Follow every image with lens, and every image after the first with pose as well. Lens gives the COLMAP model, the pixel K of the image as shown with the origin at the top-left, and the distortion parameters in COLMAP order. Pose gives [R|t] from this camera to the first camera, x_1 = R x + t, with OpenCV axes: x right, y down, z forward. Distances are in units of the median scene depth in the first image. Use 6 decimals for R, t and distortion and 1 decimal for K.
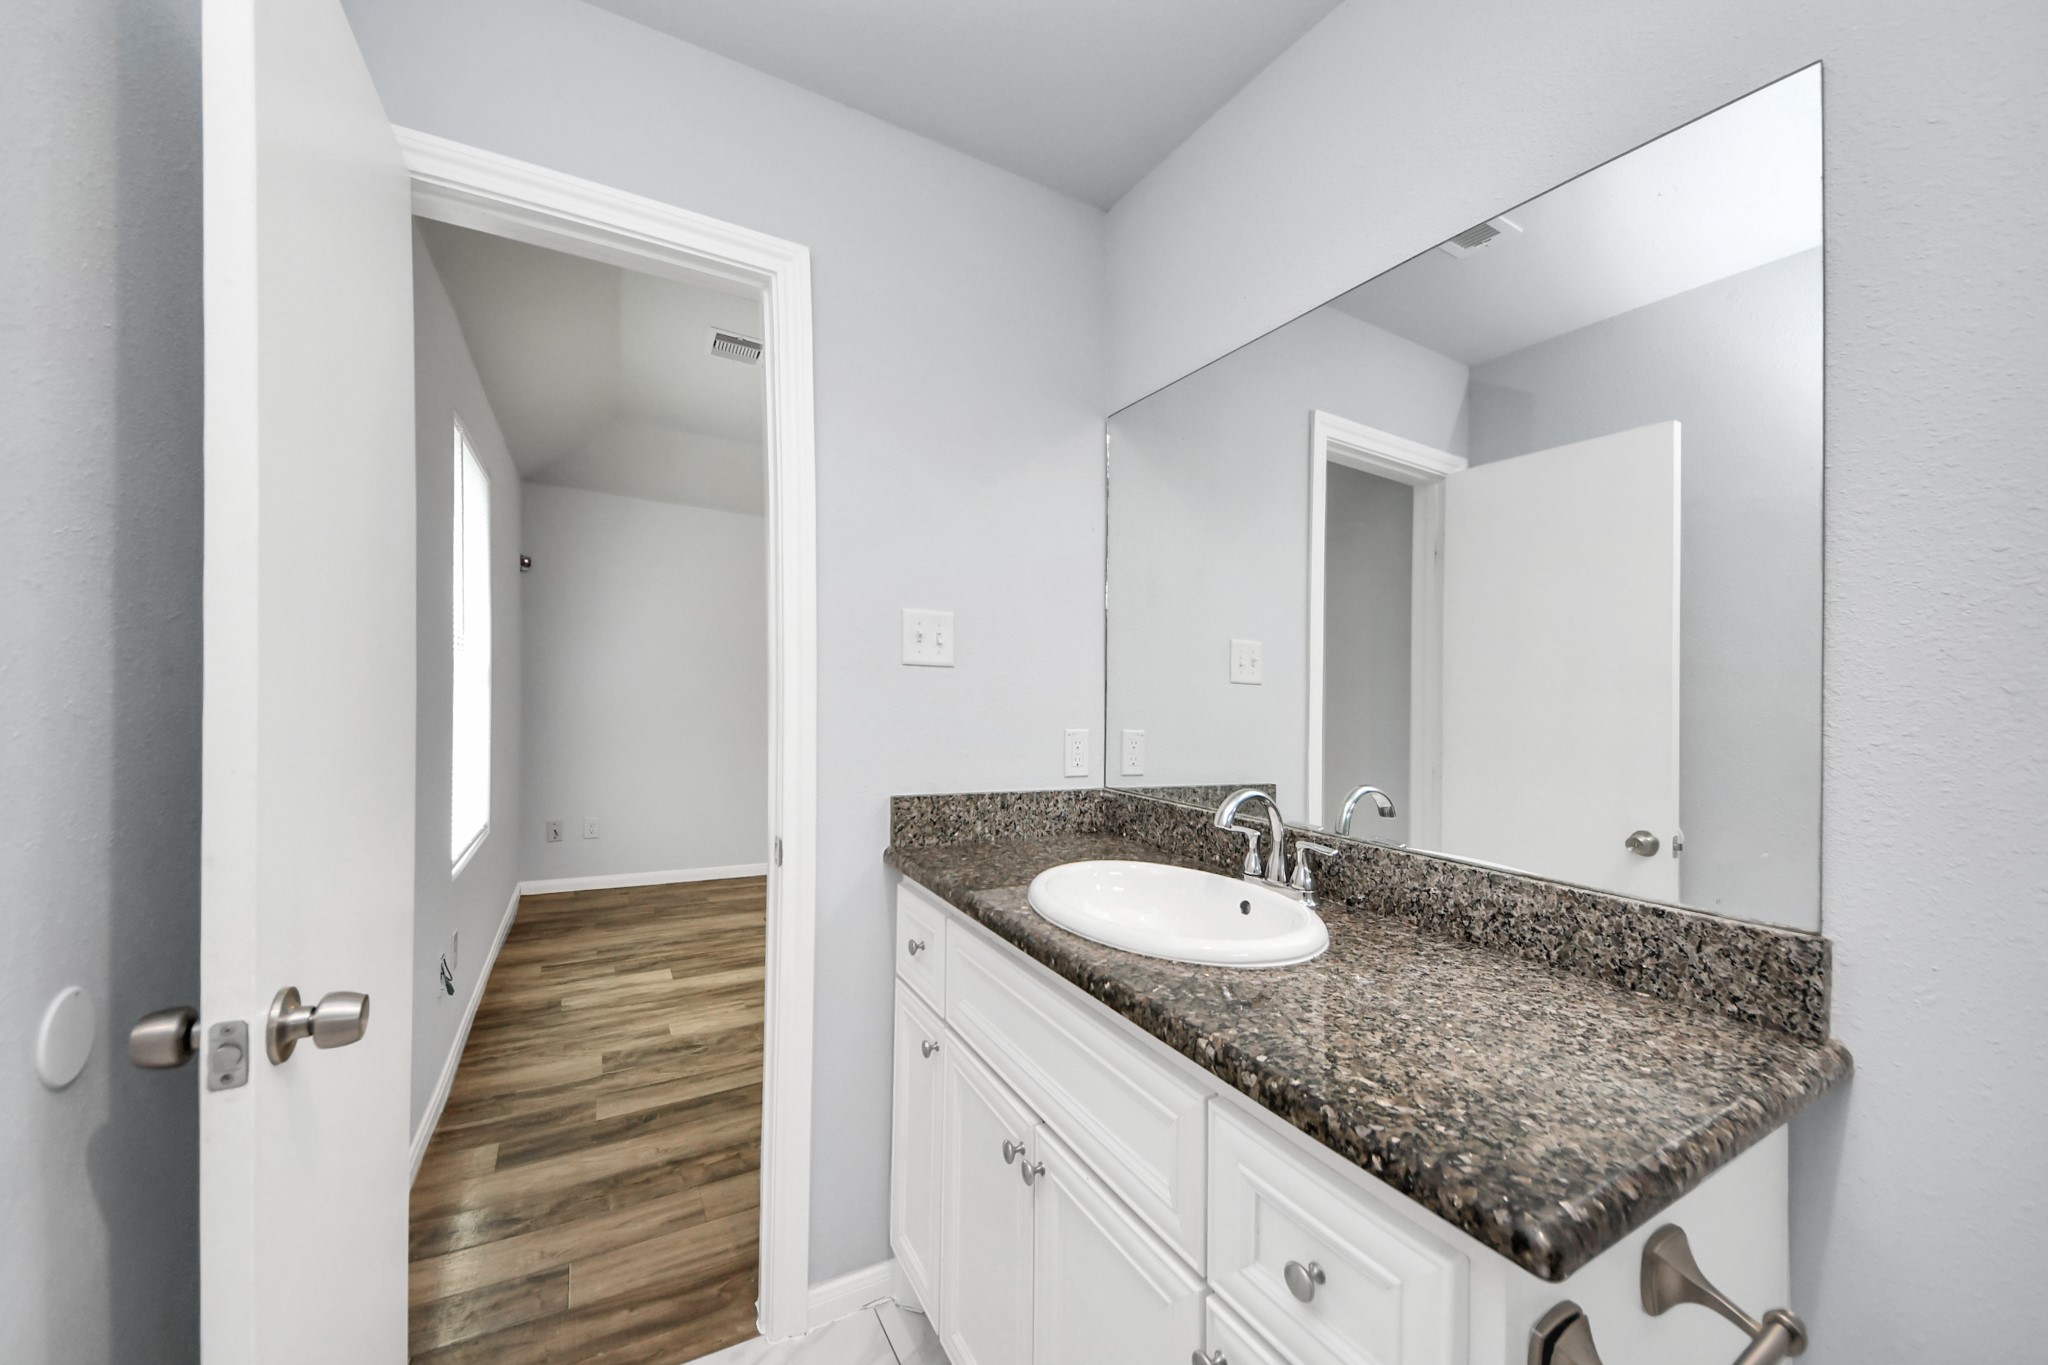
lens RADIAL K [[728.4, 0, 1031.4], [0, 728.4, 683.5], [0, 0, 1]] dist [0.040989, -0.020889]
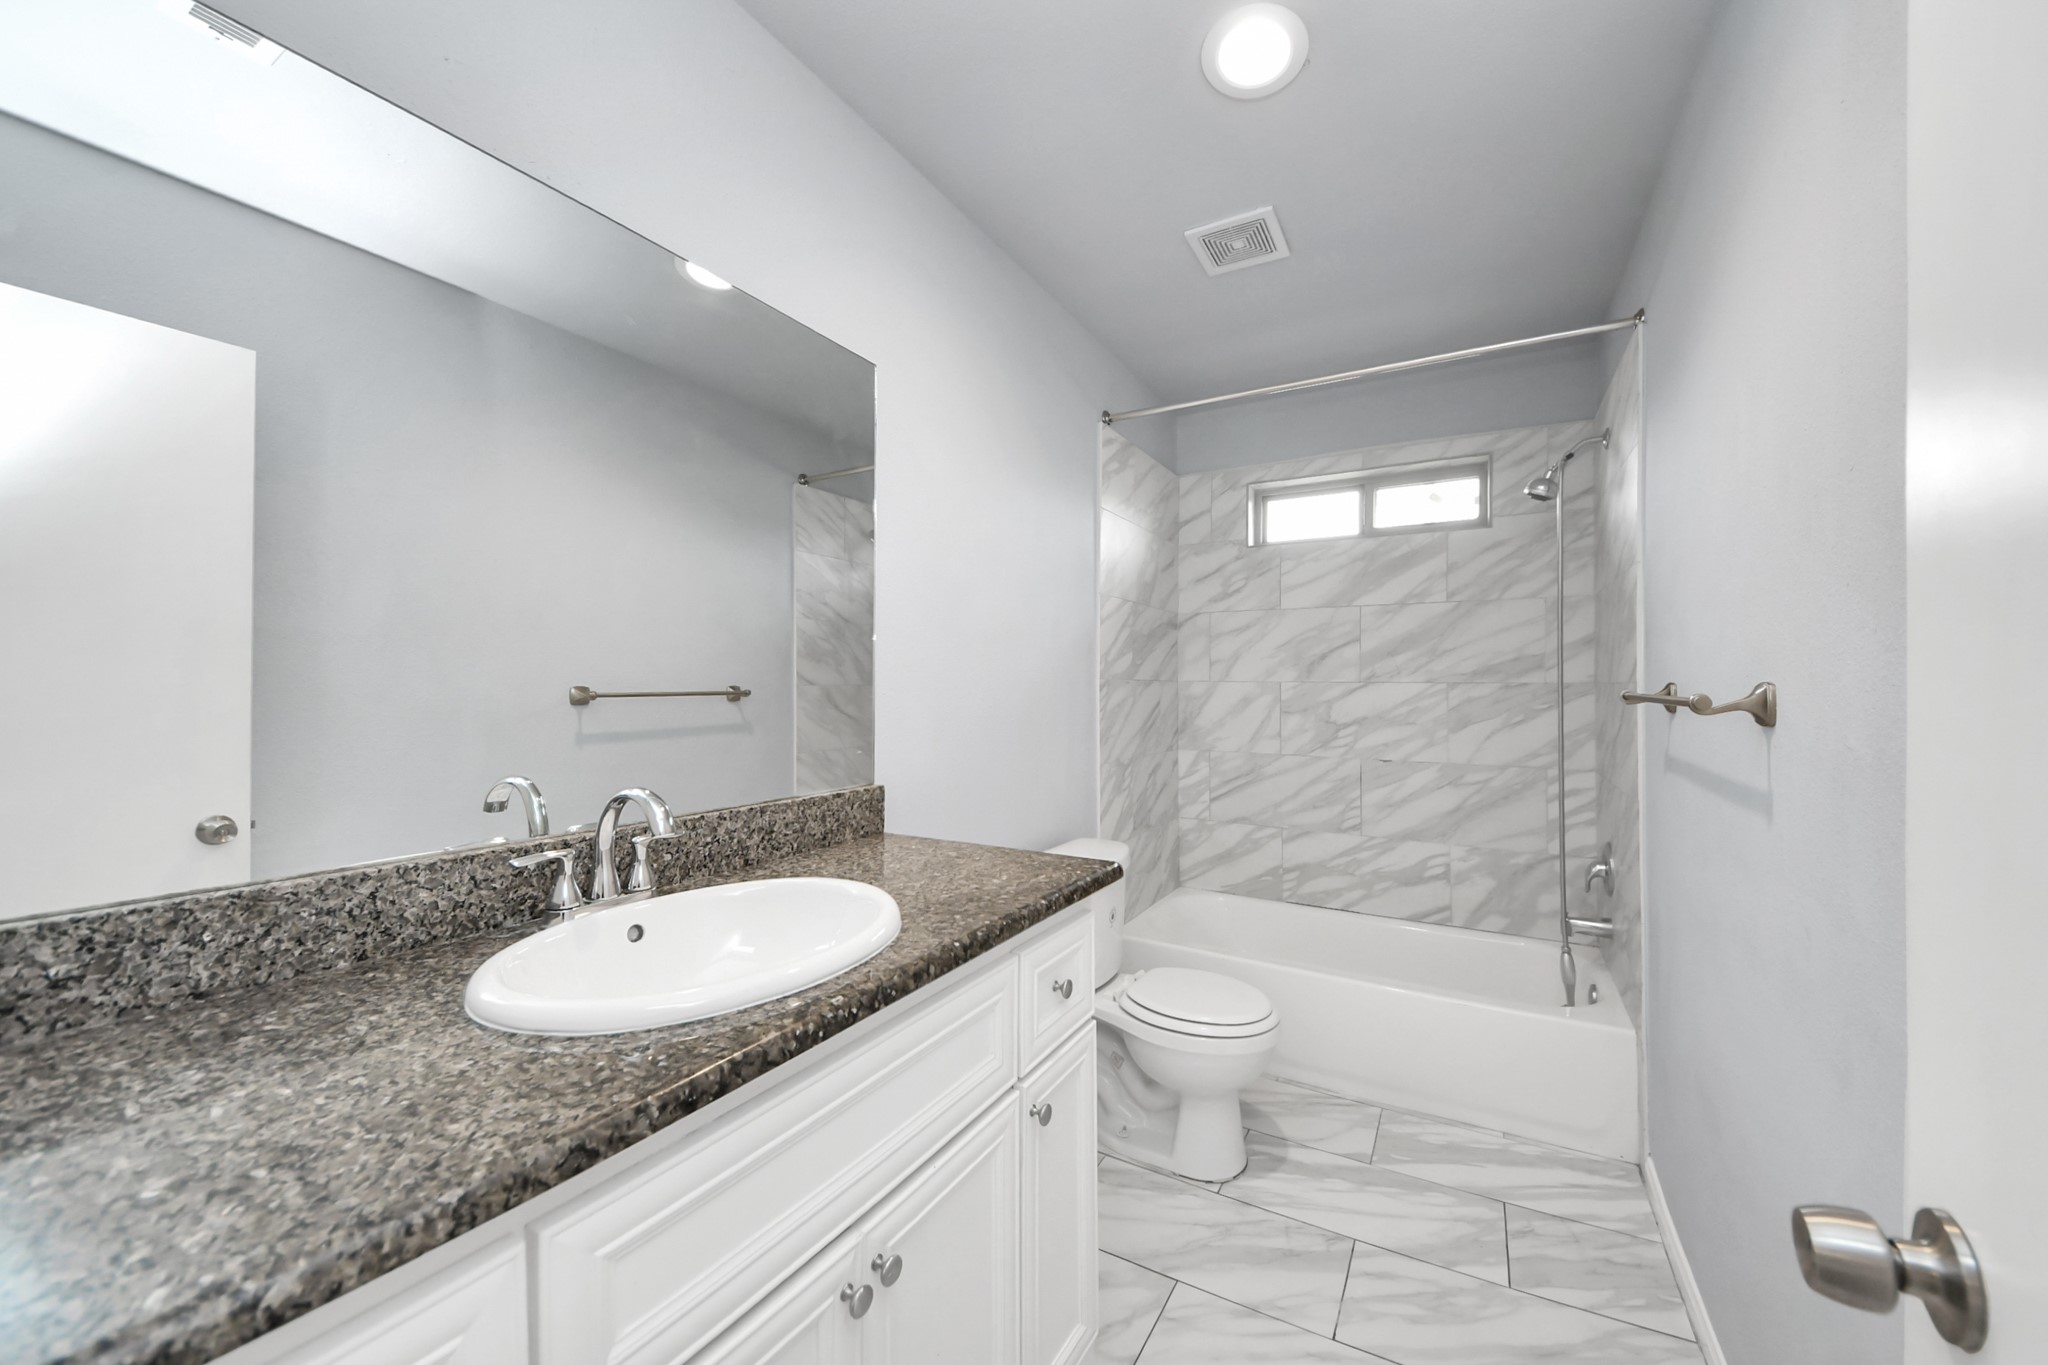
lens RADIAL K [[728.4, 0, 1031.4], [0, 728.4, 683.5], [0, 0, 1]] dist [0.040989, -0.020889]
pose [[-0.497635, -0.024826, 0.867031, -0.780524], [-0.038846, 0.999225, 0.006315, 0.014401], [-0.866516, -0.030538, -0.498214, 1.316877]]
